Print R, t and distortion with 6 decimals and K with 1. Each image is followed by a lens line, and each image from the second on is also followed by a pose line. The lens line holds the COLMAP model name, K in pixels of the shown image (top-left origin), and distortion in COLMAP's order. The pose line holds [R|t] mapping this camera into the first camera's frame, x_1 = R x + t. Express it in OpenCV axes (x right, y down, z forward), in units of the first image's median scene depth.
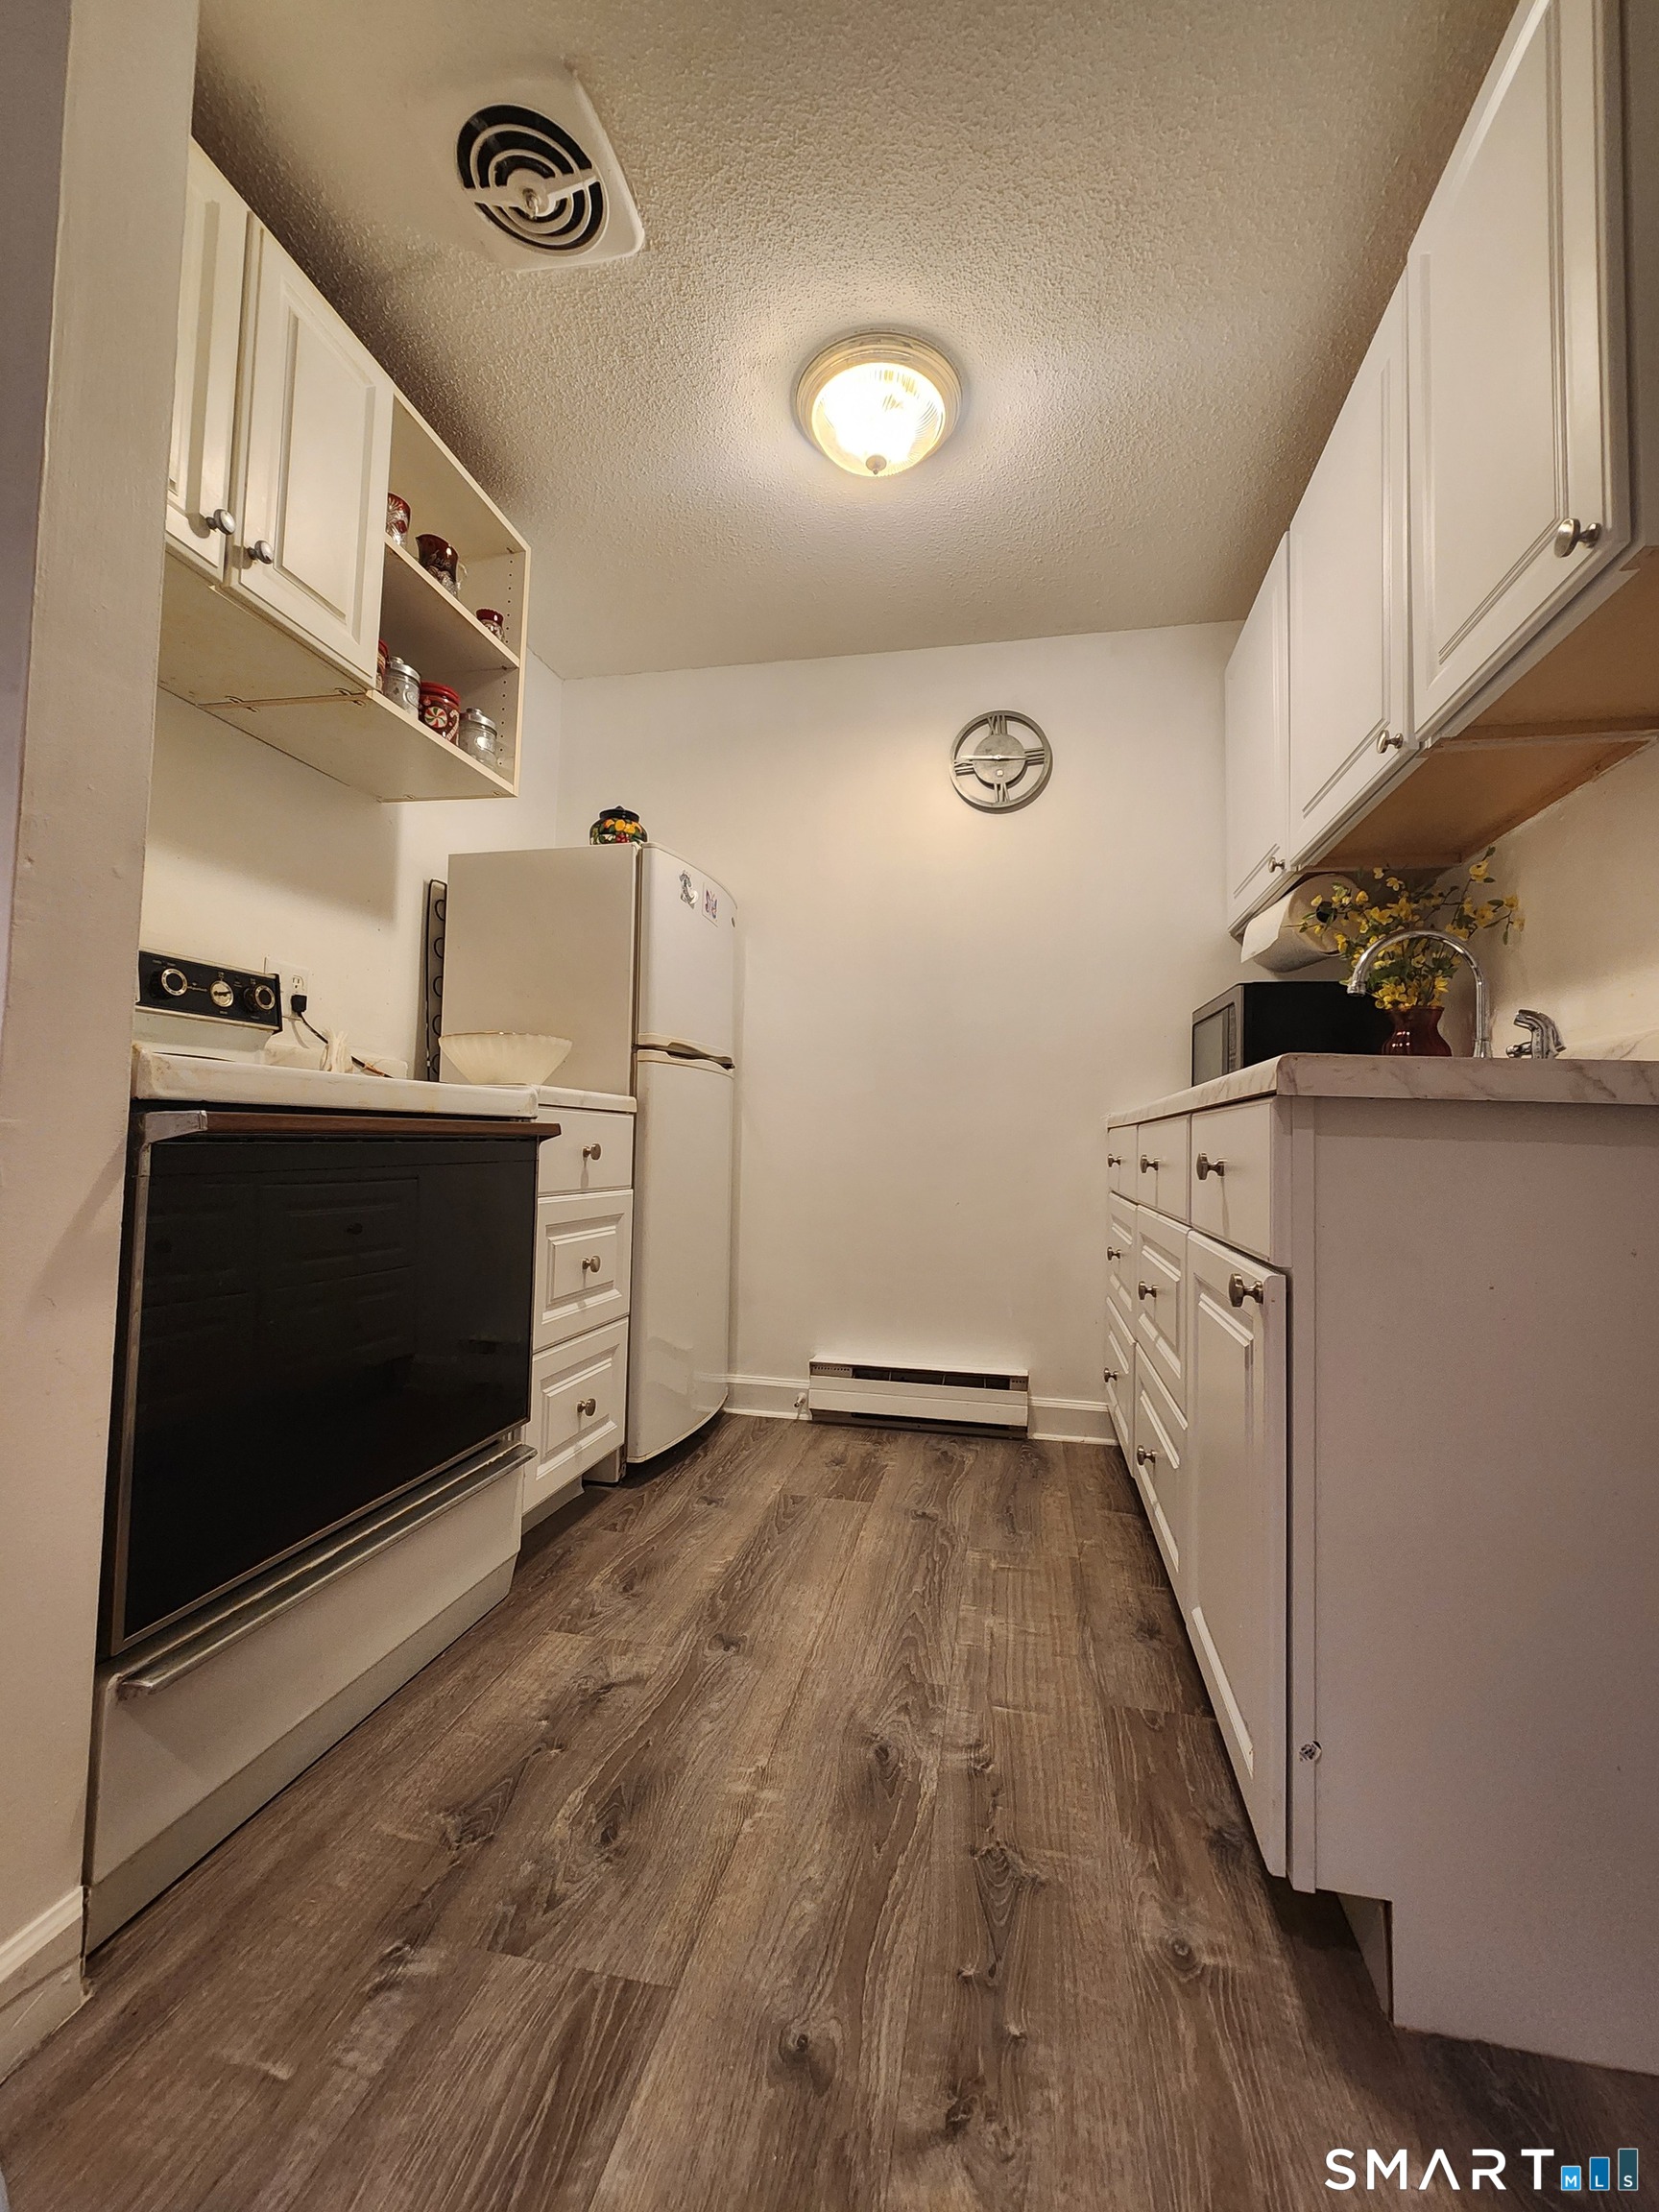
lens RADIAL K [[912.4, 0, 838.8], [0, 912.4, 1097.8], [0, 0, 1]] dist [-0.000322, 0.000433]
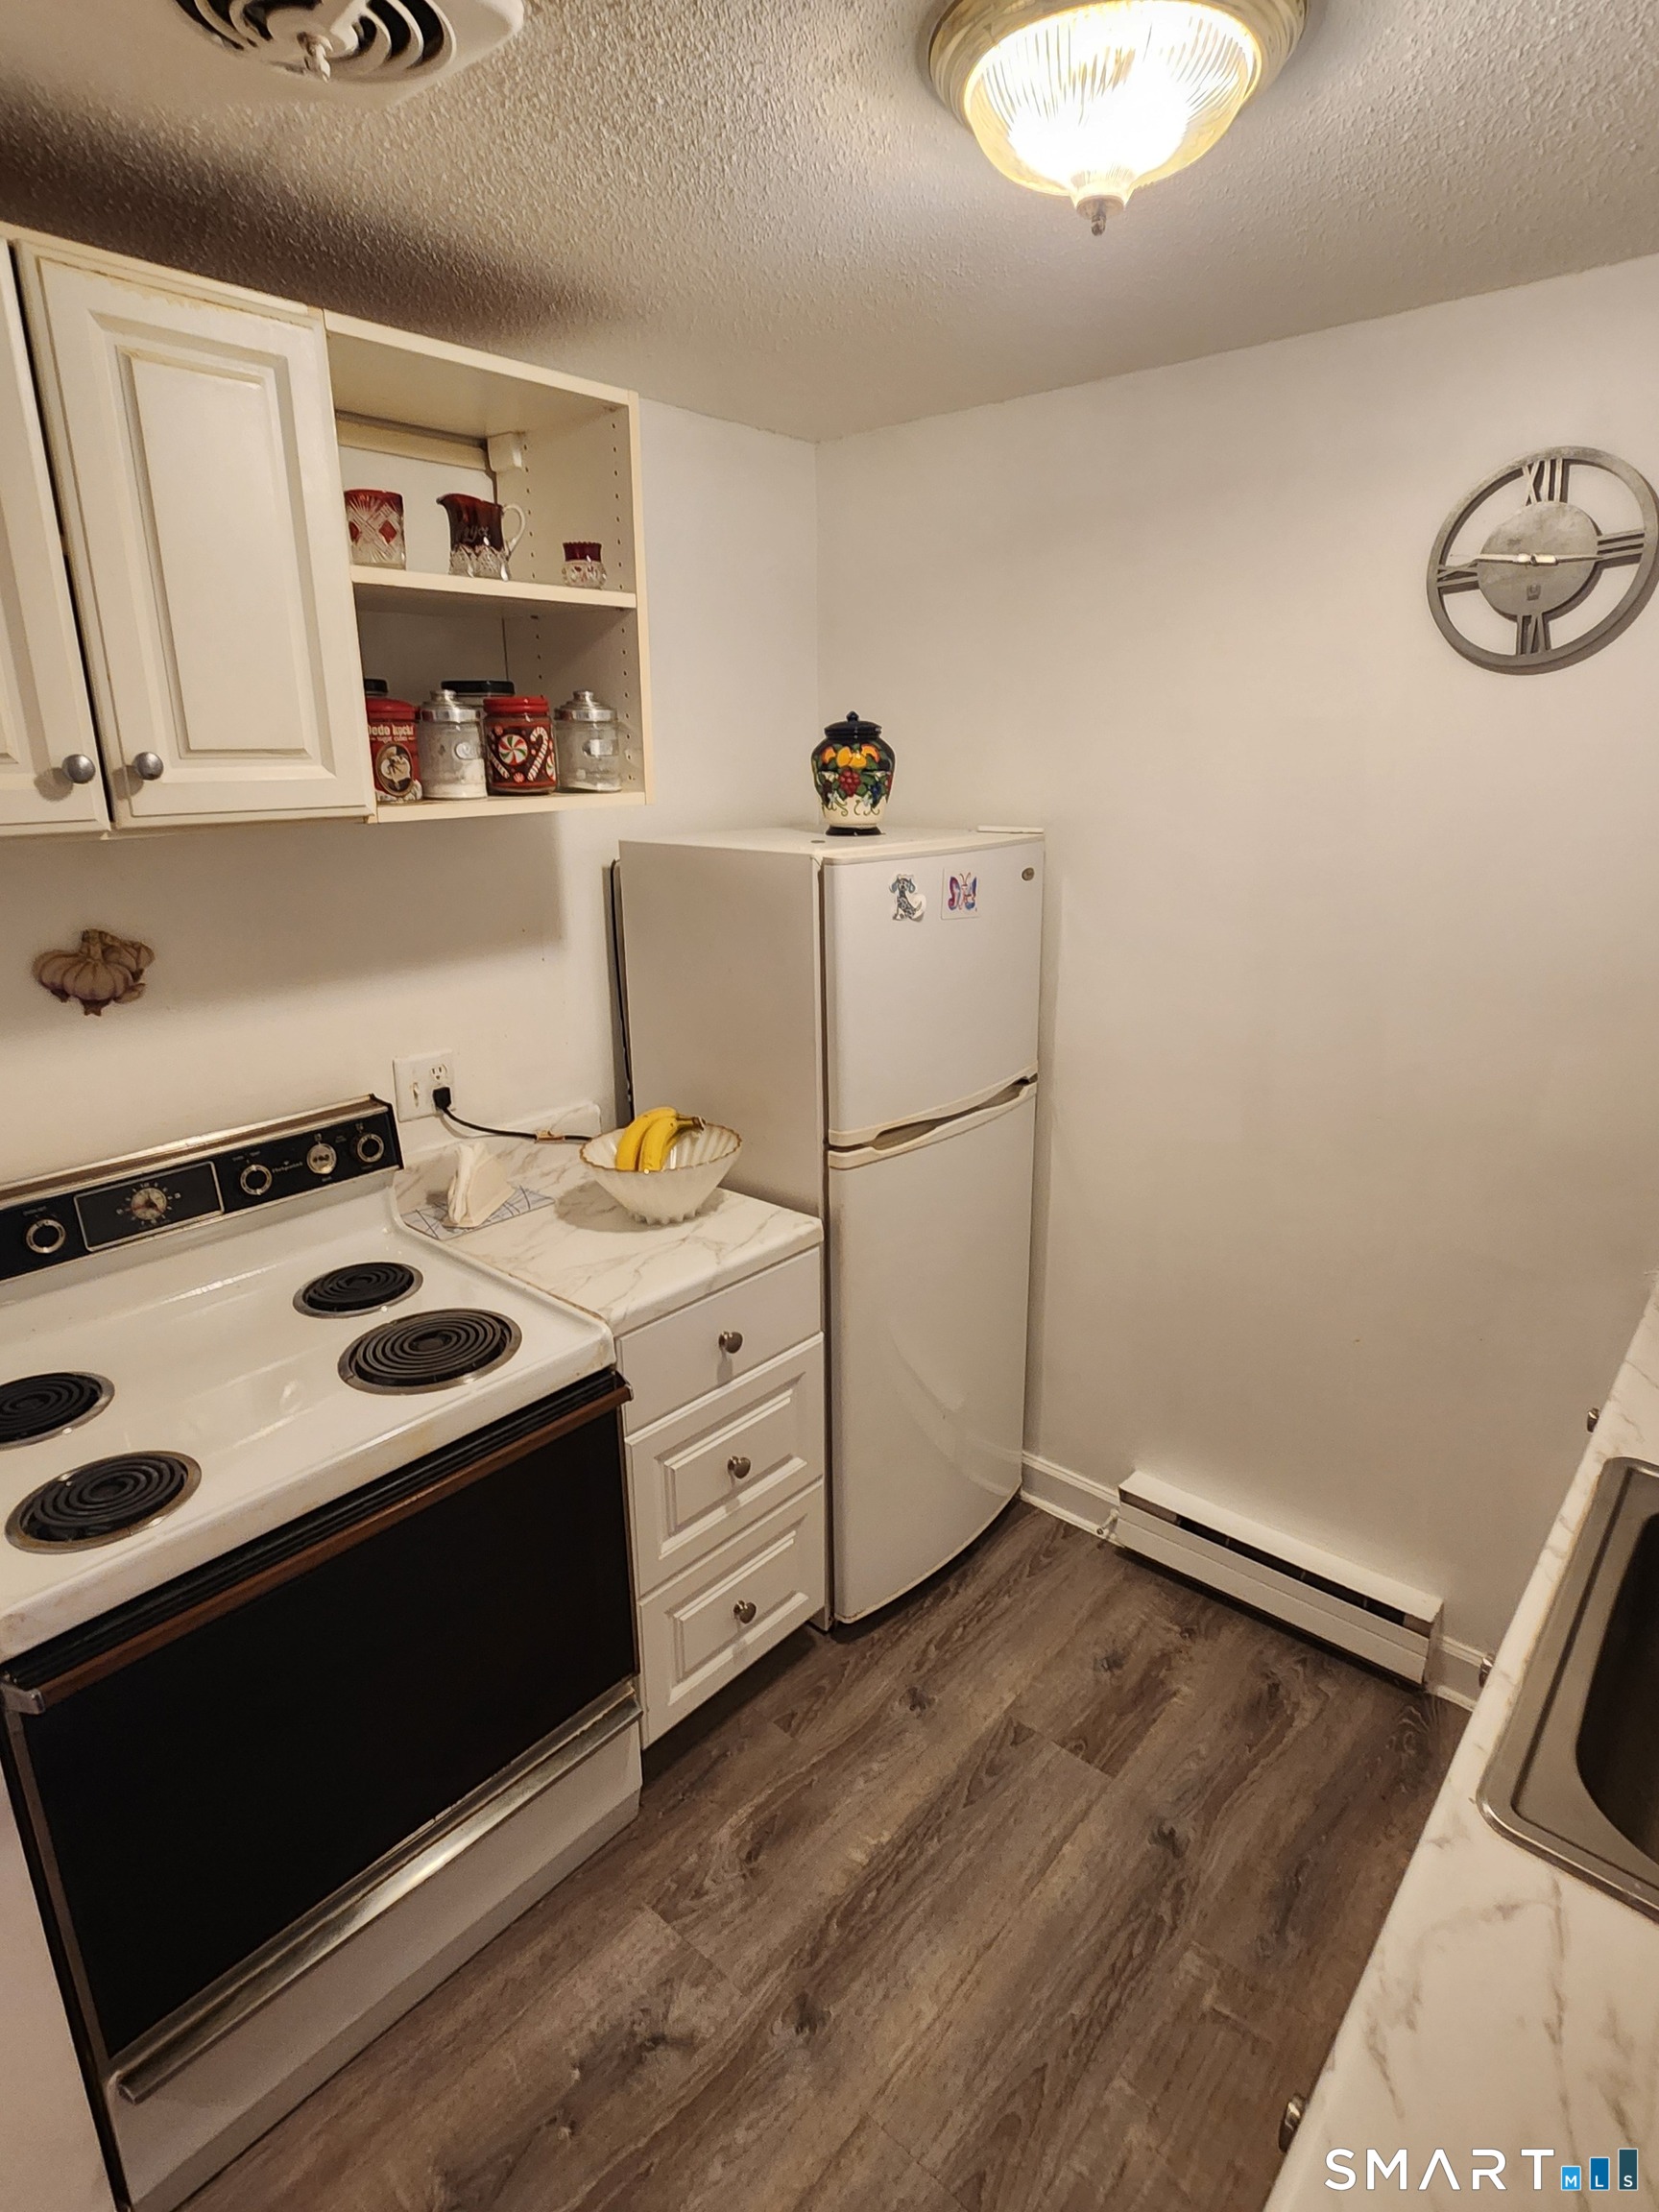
lens RADIAL K [[1171.2, 0, 839.6], [0, 1171.2, 1087.1], [0, 0, 1]] dist [-0.005400, 0.003233]
pose [[0.869522, 0.114823, -0.480362, 0.265190], [0.049398, 0.947504, 0.315904, -0.458676], [0.491419, -0.298414, 0.818203, 0.302549]]
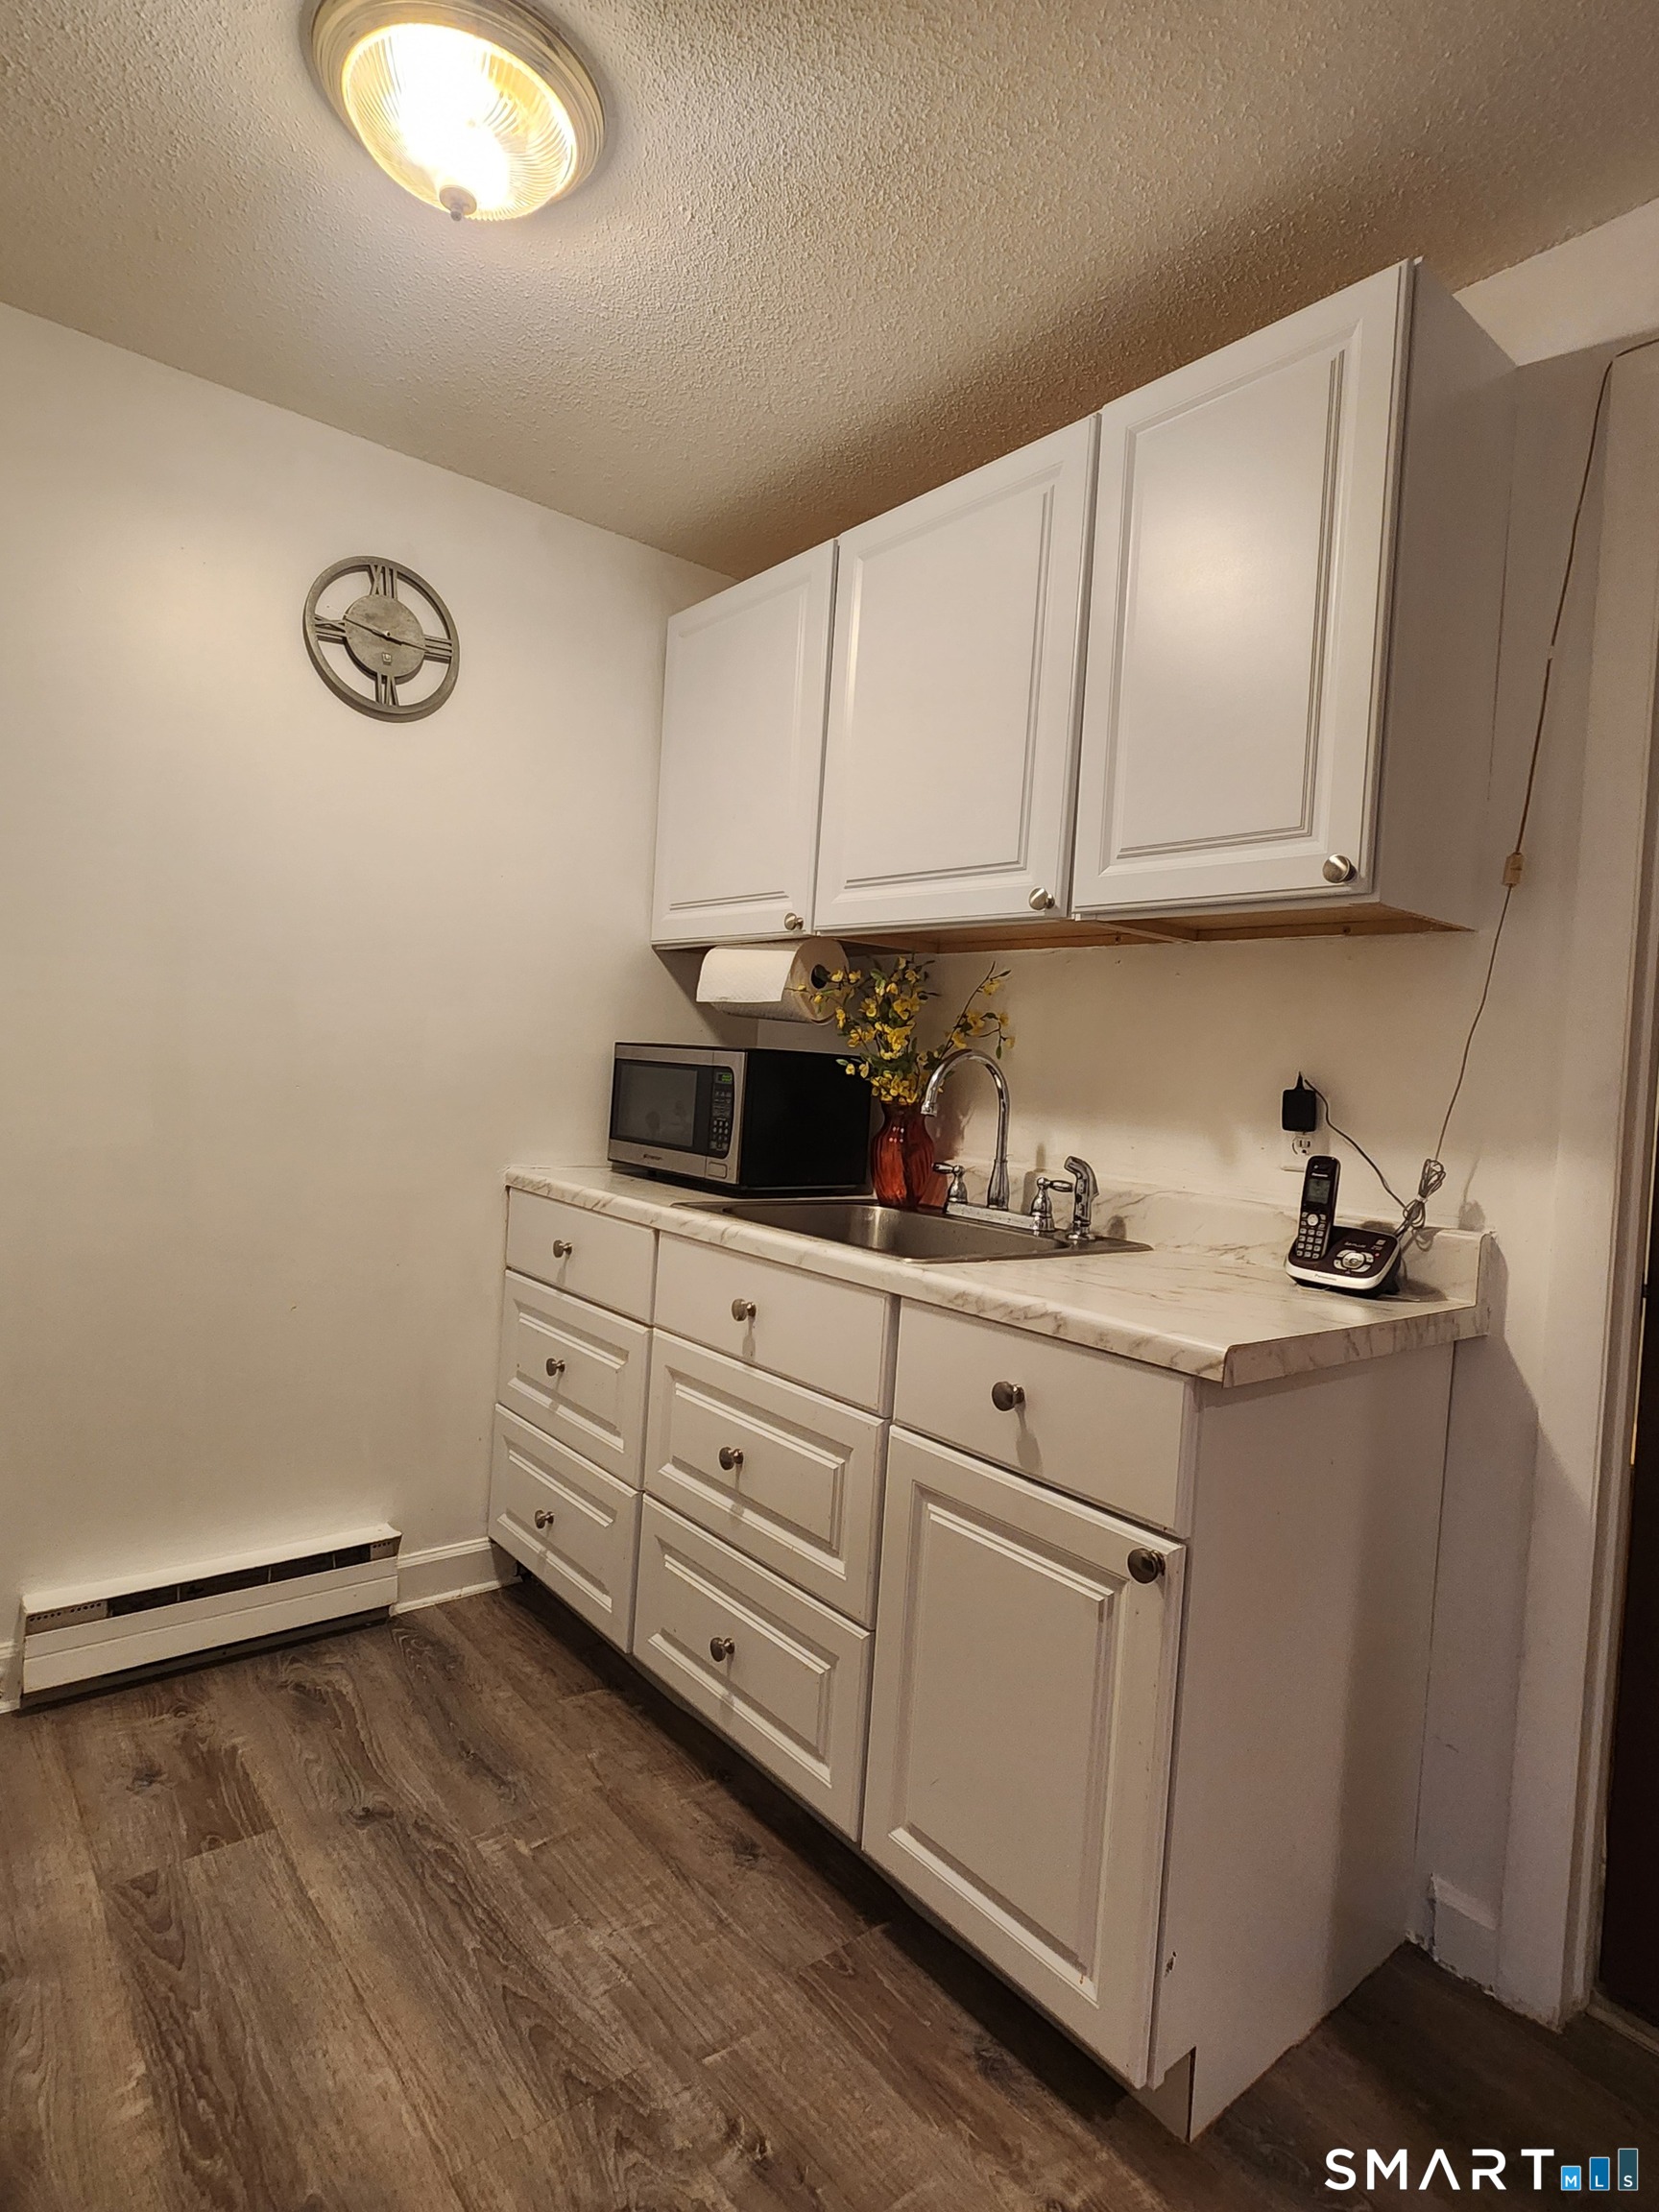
lens RADIAL K [[1171.2, 0, 839.6], [0, 1171.2, 1087.1], [0, 0, 1]] dist [-0.005400, 0.003233]
pose [[0.629196, 0.001671, 0.777245, -0.397847], [-0.086593, 0.993923, 0.067962, -0.189702], [-0.772408, -0.110065, 0.625517, 0.256647]]
